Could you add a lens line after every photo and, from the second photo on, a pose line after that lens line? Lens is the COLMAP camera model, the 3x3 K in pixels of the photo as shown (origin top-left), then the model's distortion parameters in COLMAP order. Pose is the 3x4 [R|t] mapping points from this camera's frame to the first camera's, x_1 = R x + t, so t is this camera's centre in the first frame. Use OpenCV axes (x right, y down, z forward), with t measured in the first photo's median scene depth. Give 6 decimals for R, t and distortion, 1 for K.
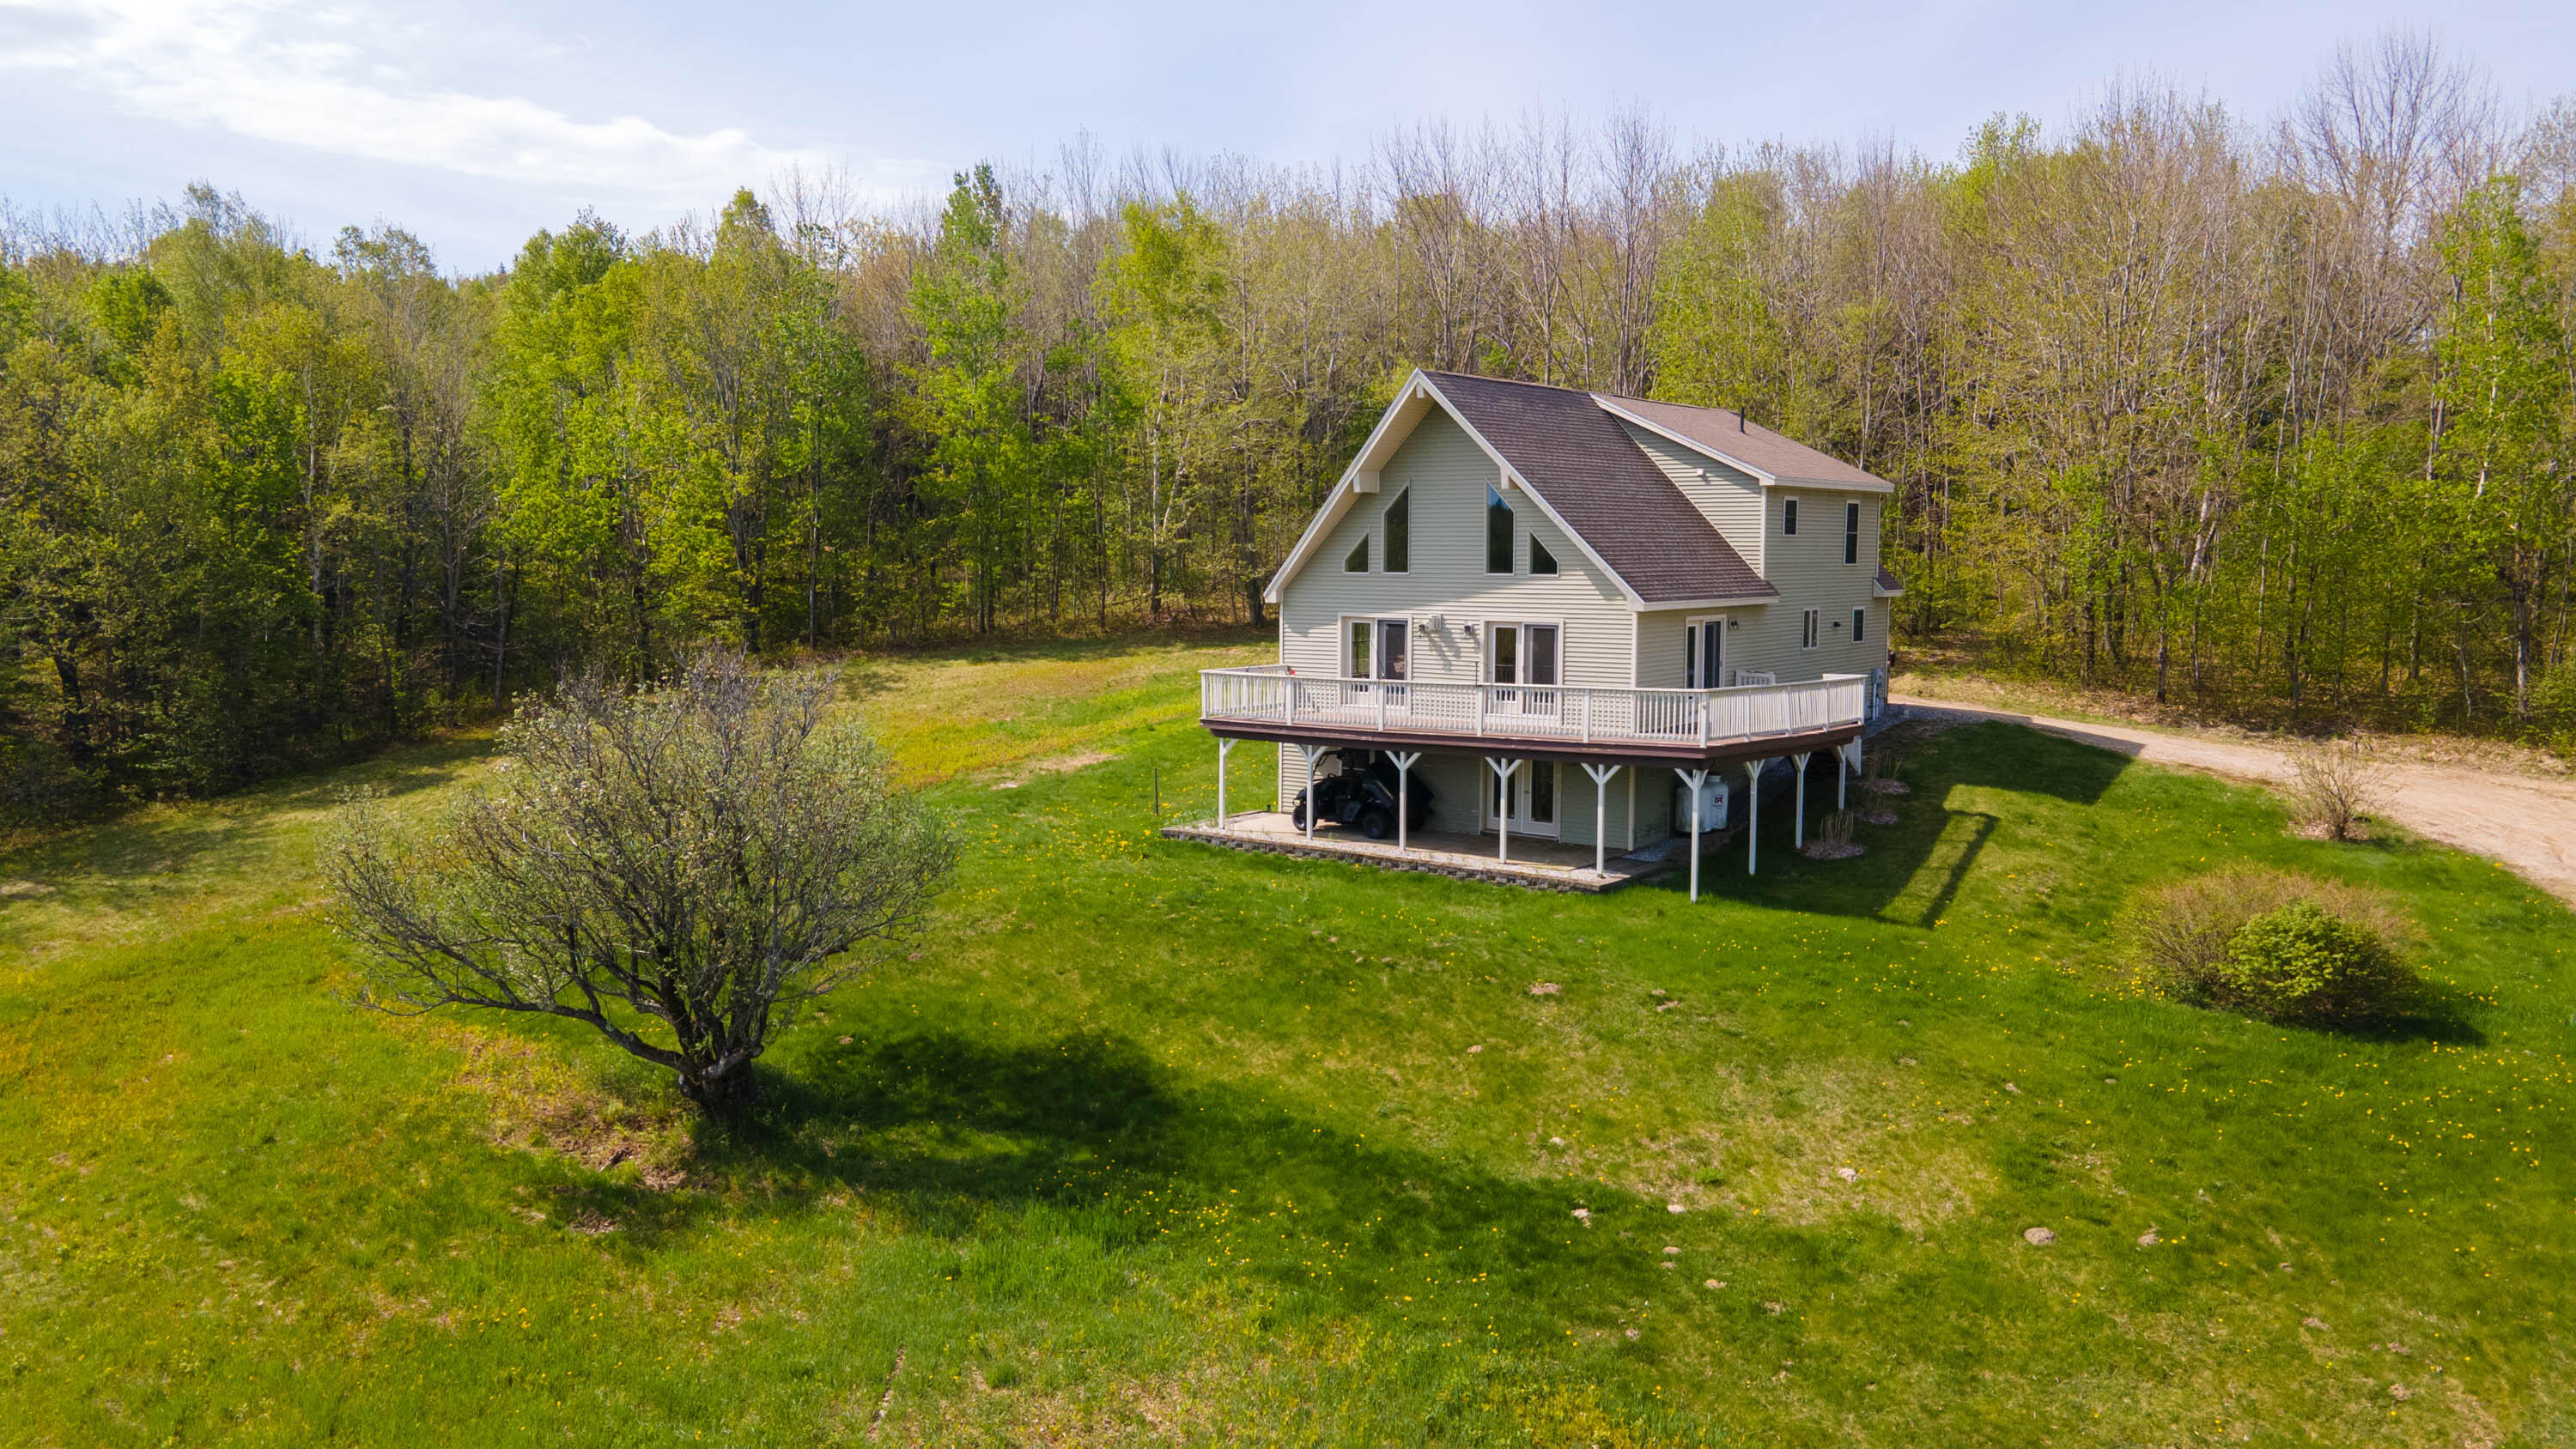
lens RADIAL K [[1797.8, 0, 1248.0], [0, 1797.8, 716.0], [0, 0, 1]] dist [0.045404, 0.004552]
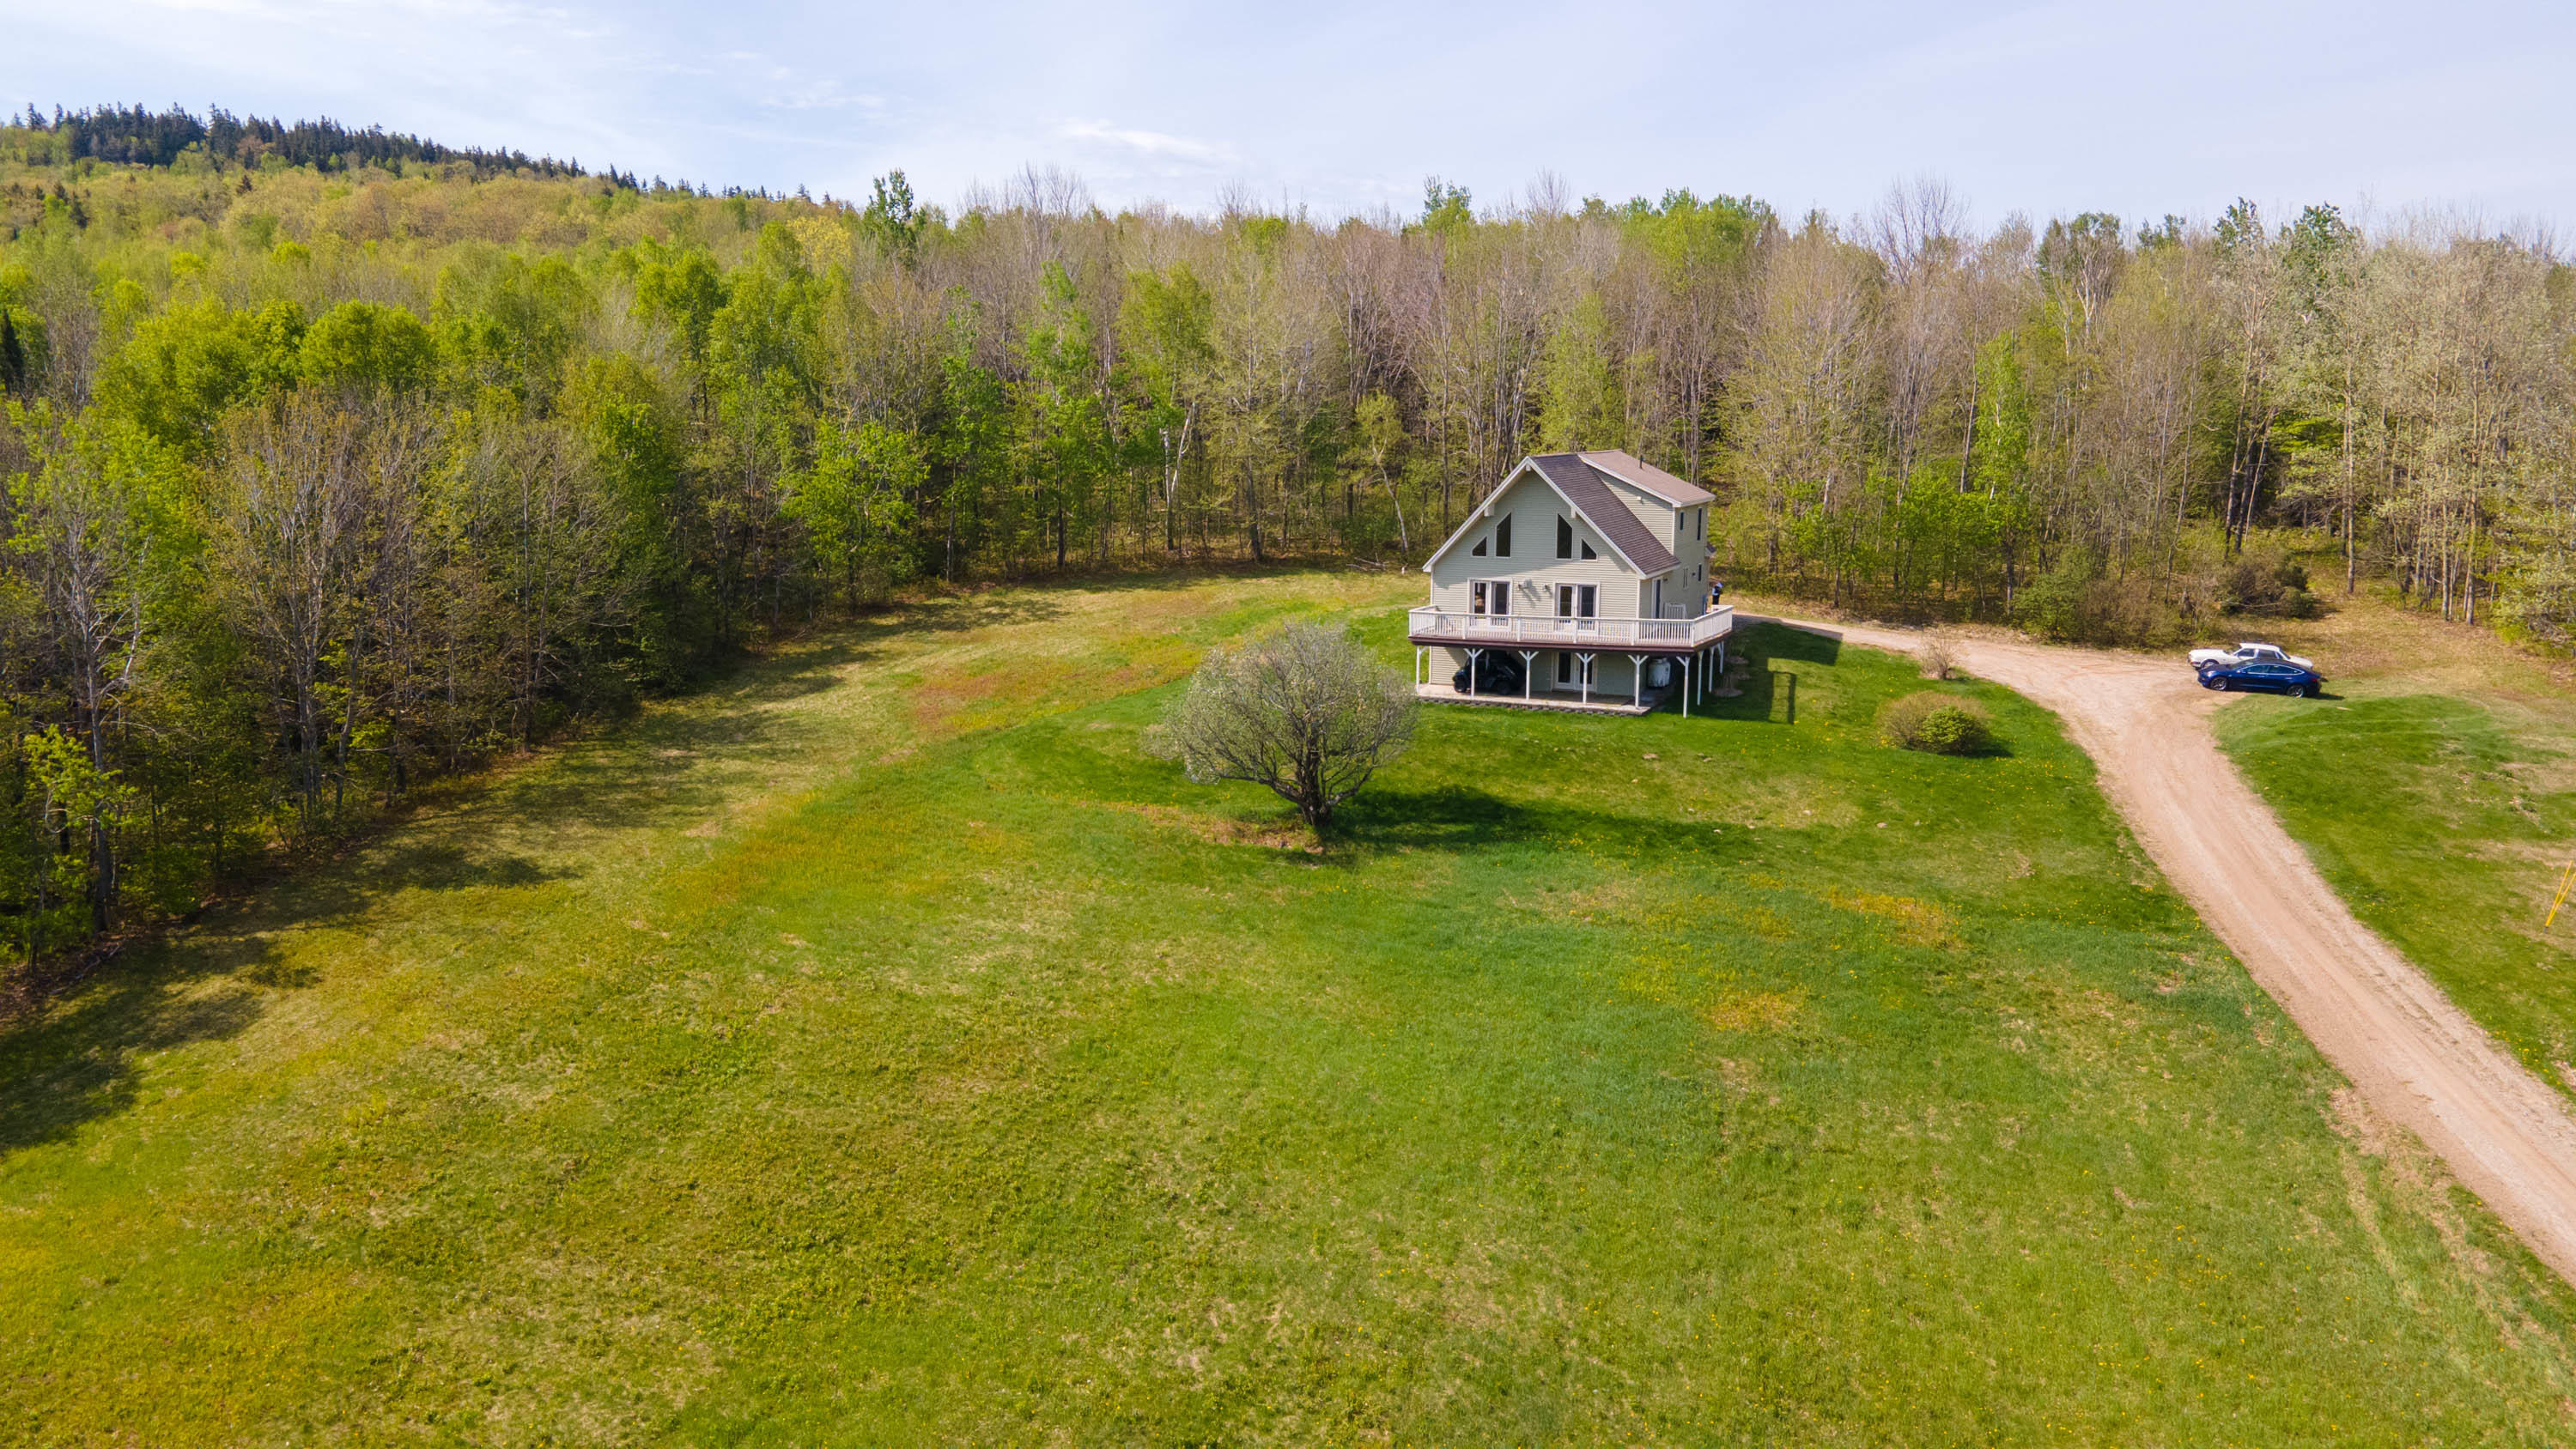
lens RADIAL K [[1734.3, 0, 1246.3], [0, 1734.3, 666.3], [0, 0, 1]] dist [0.050644, -0.003587]
pose [[0.976039, -0.030624, 0.215428, -0.710409], [0.021368, 0.998751, 0.045166, -0.063468], [-0.216543, -0.039481, 0.975475, -0.908043]]
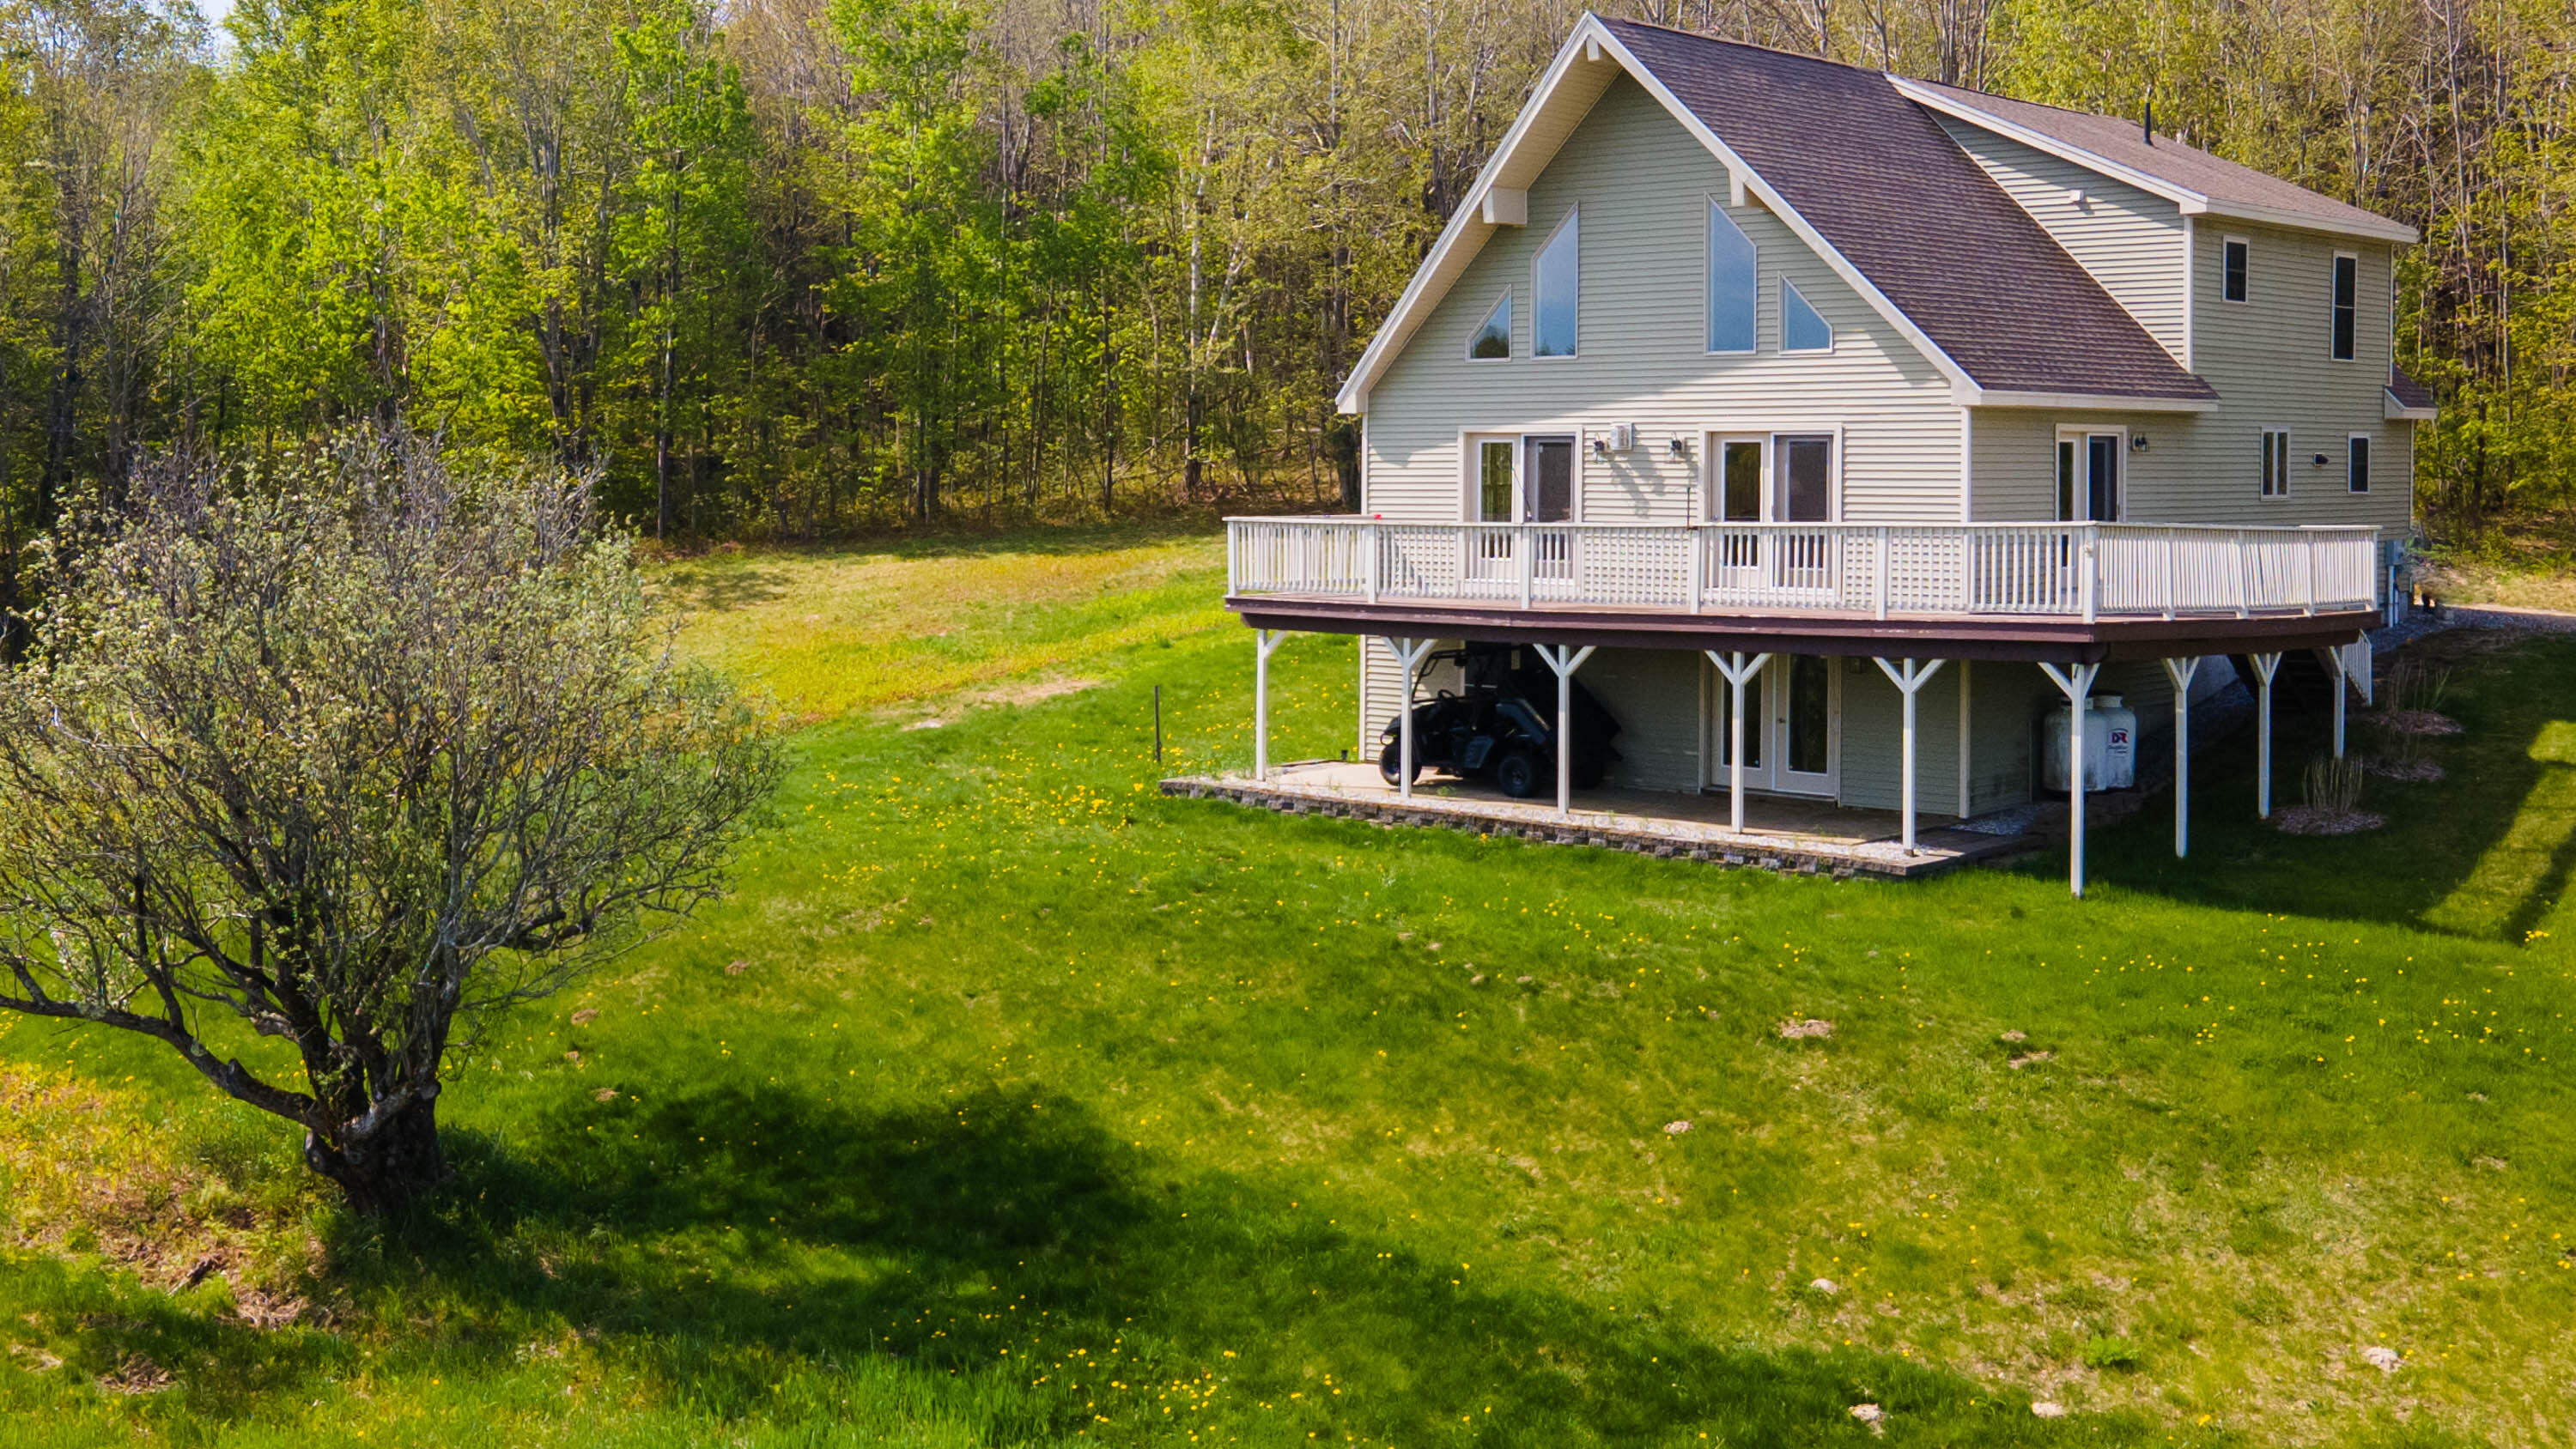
lens RADIAL K [[2740.1, 0, 1095.2], [0, 2740.1, 516.4], [0, 0, 1]] dist [0.018011, 0.051703]
pose [[0.994997, 0.003198, -0.099852, 0.025562], [-0.010280, 0.997460, -0.070487, 0.048122], [0.099372, 0.071161, 0.992502, 0.099272]]
